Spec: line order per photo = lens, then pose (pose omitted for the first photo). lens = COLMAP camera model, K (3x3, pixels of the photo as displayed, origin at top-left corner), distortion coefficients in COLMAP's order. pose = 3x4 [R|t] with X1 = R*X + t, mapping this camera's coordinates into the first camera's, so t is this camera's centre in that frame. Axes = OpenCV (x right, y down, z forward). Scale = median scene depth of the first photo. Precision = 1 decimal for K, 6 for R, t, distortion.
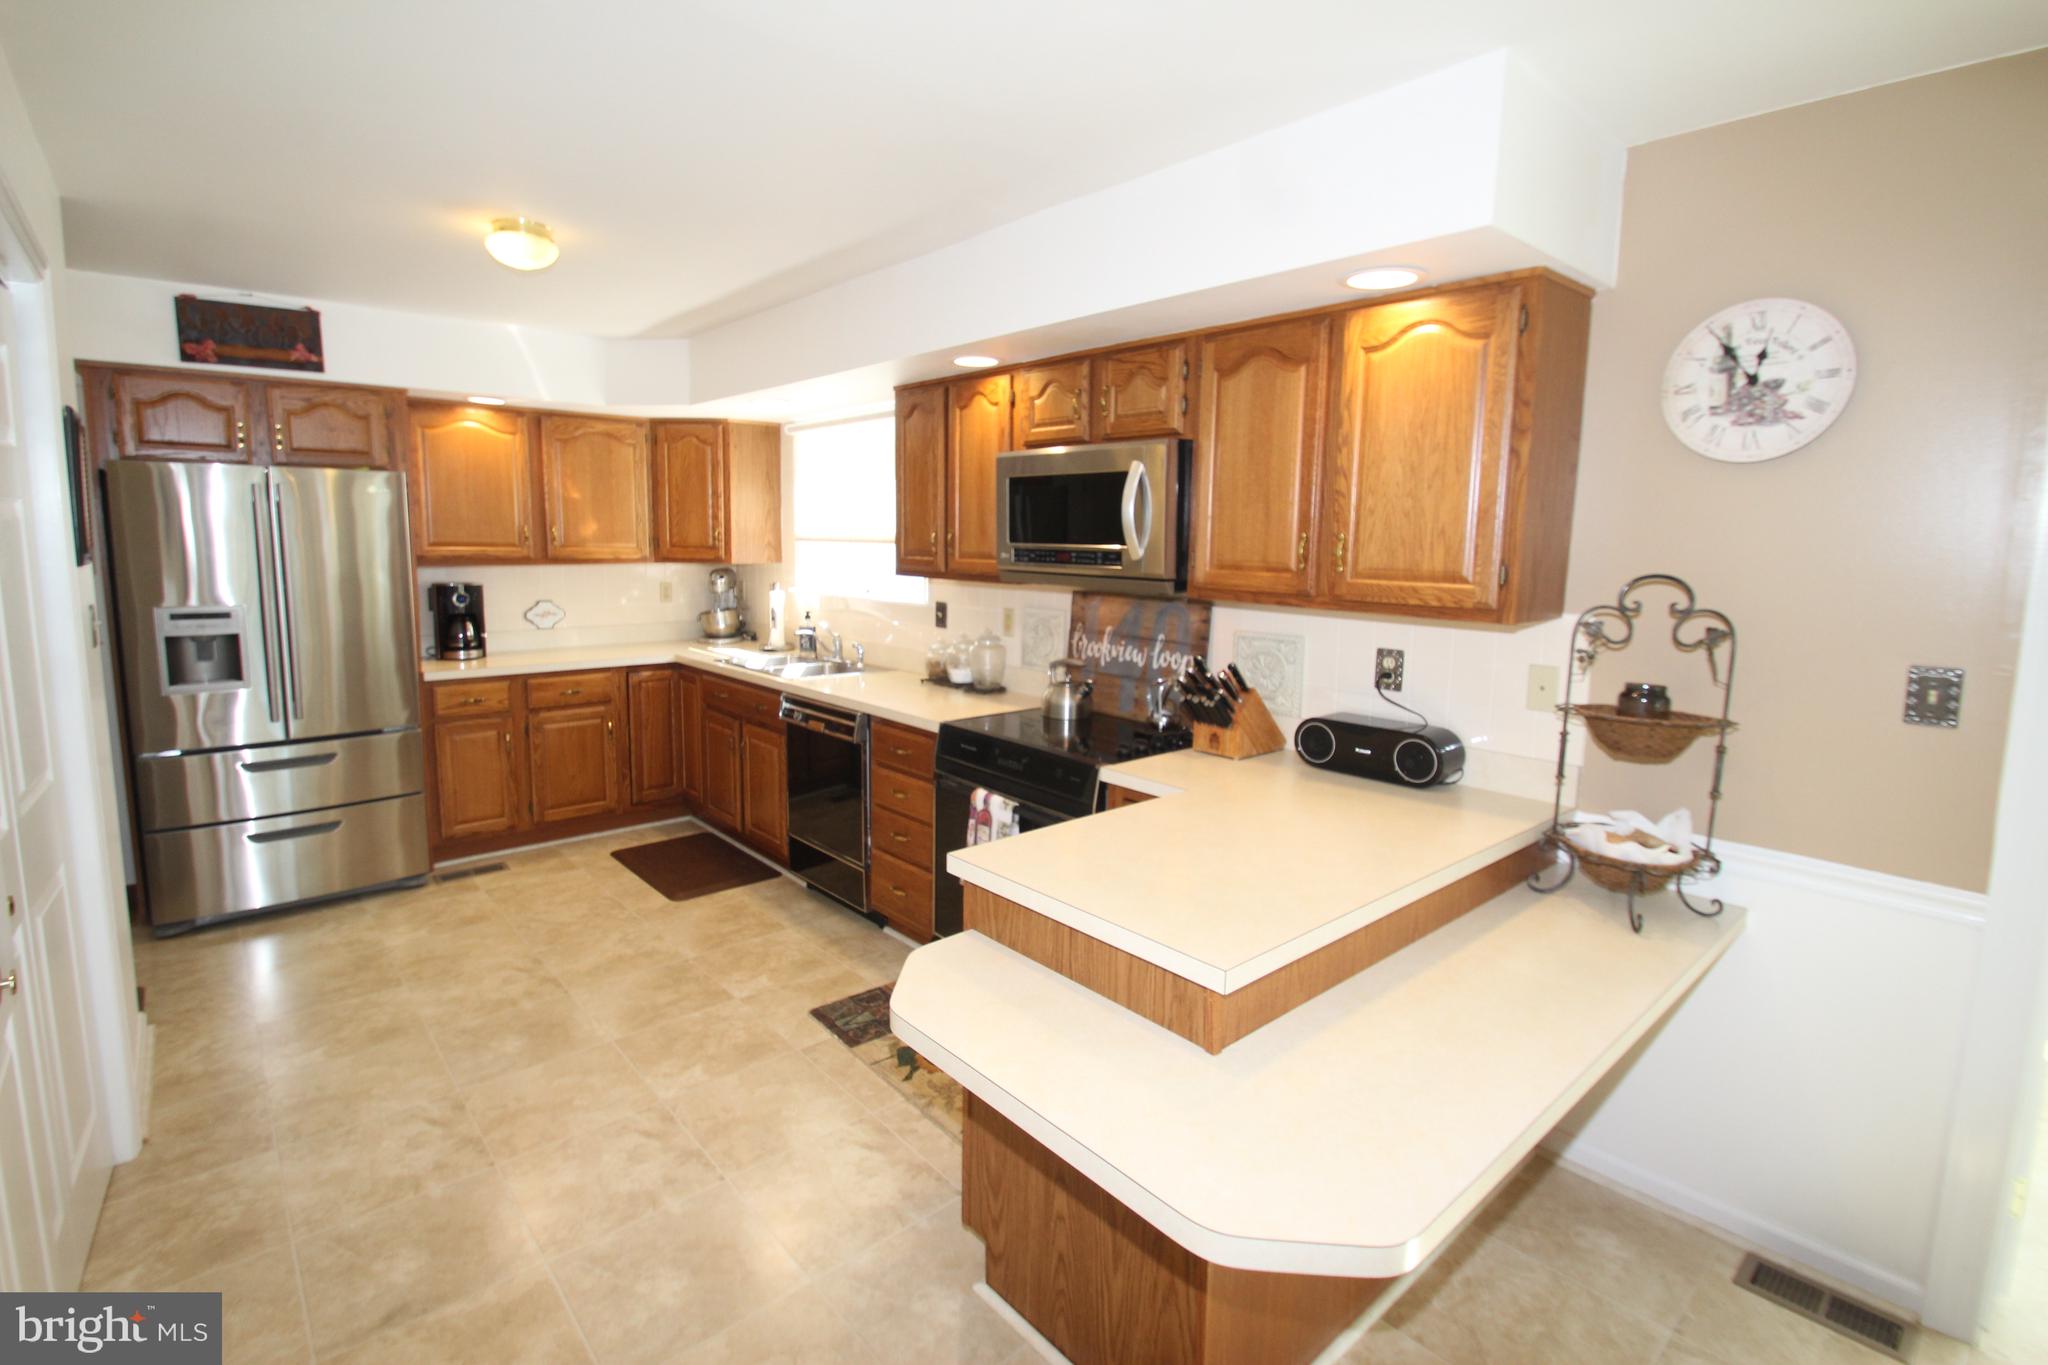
lens RADIAL K [[958.8, 0, 1021.5], [0, 958.8, 671.5], [0, 0, 1]] dist [-0.010753, -0.000866]
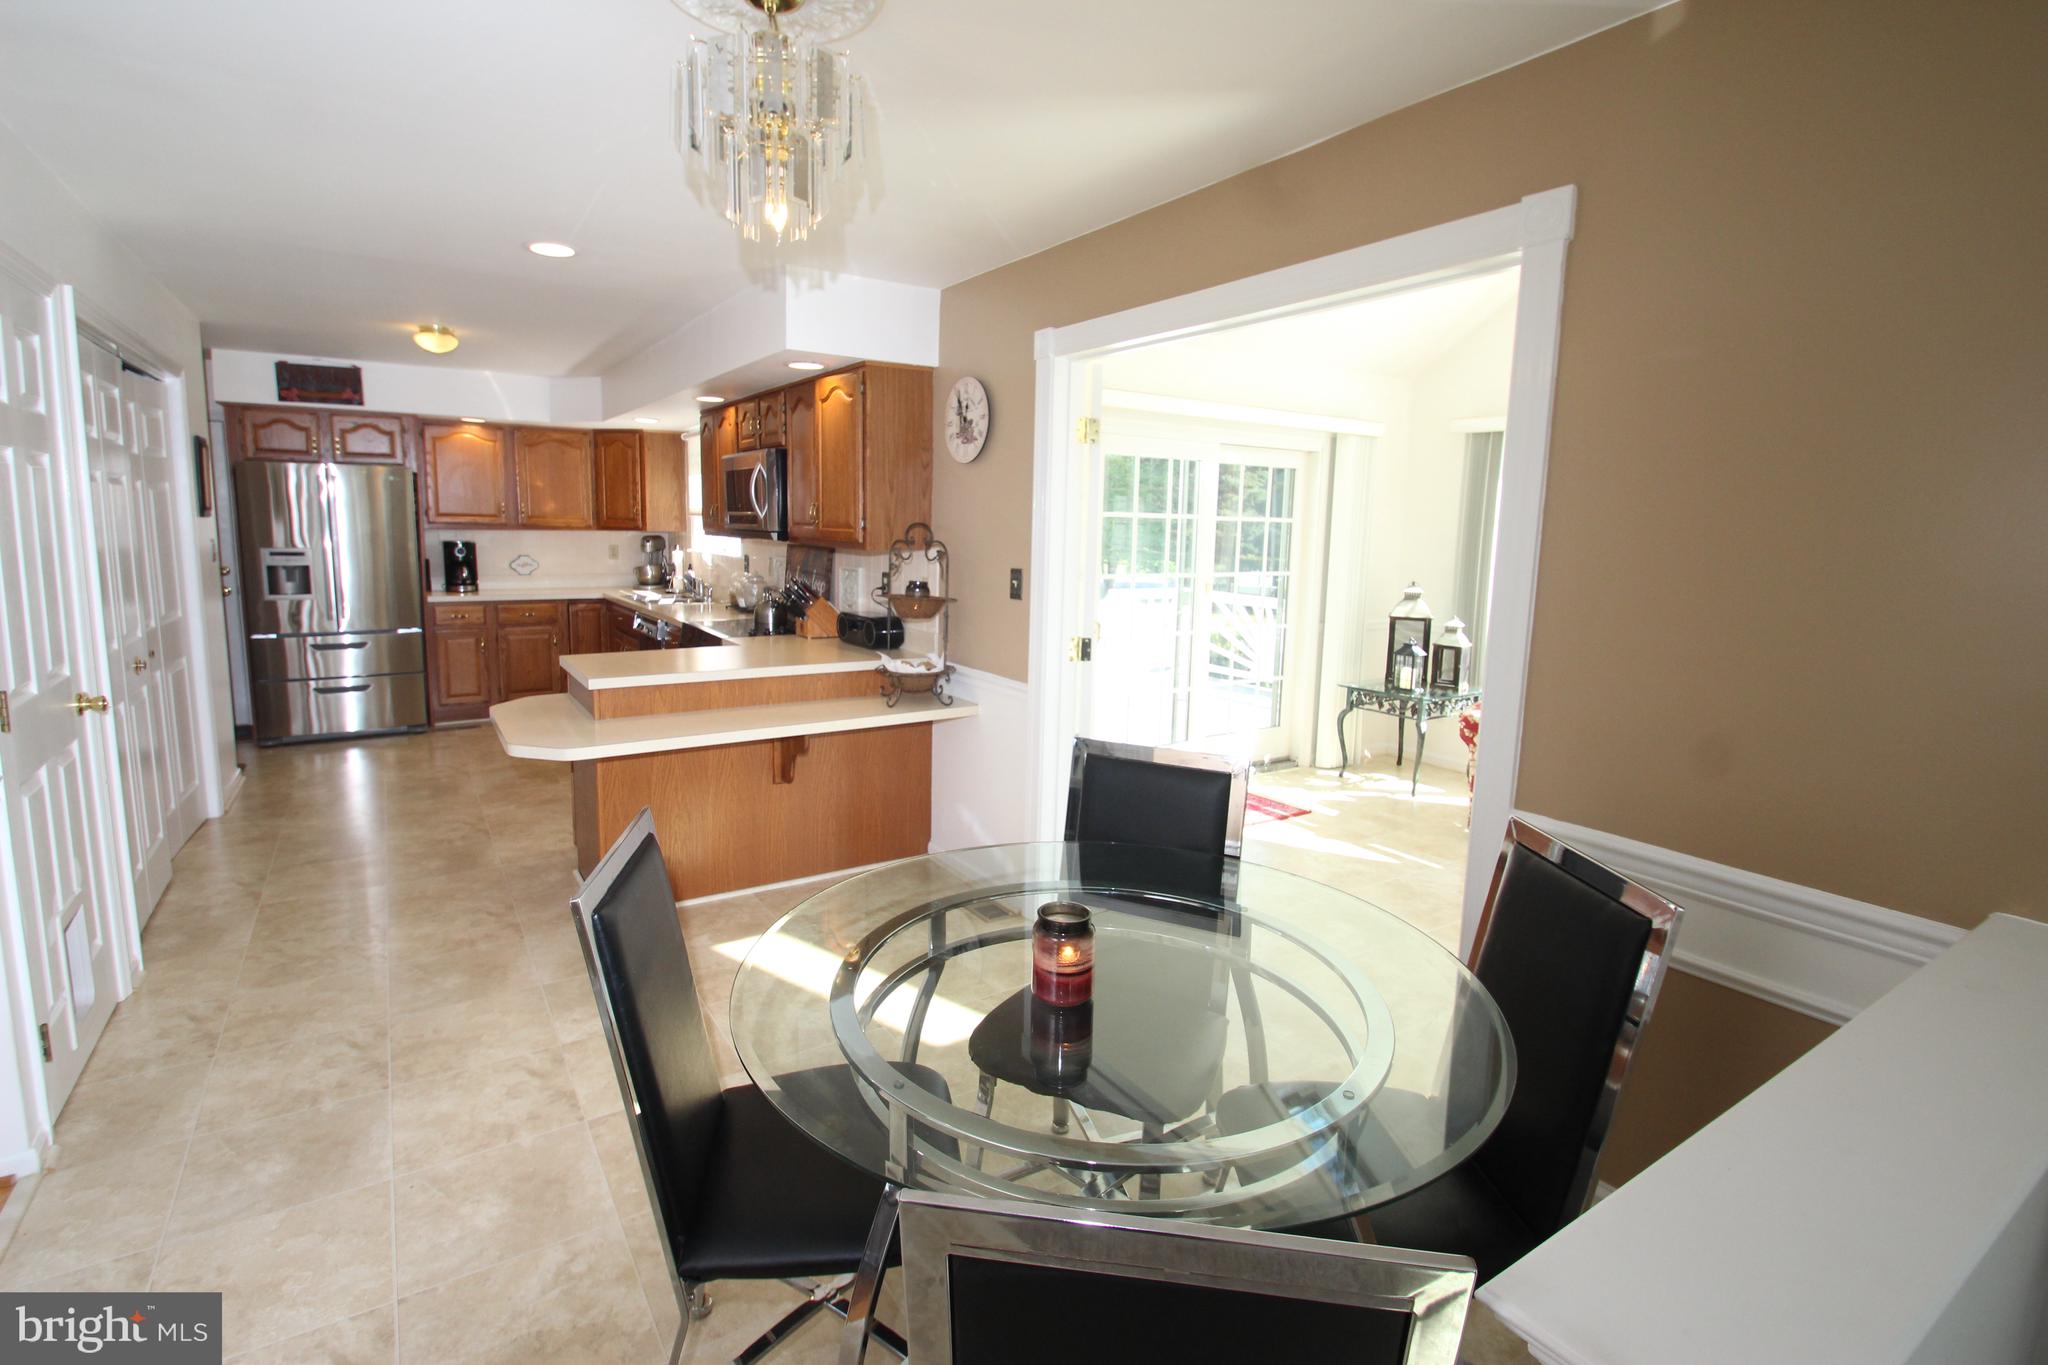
lens RADIAL K [[958.8, 0, 1025.2], [0, 958.8, 674.0], [0, 0, 1]] dist [-0.010753, -0.000866]
pose [[0.991248, 0.028281, -0.128947, 0.576279], [-0.026911, 0.999561, 0.012356, 0.086875], [0.129239, -0.008778, 0.991575, -0.441518]]
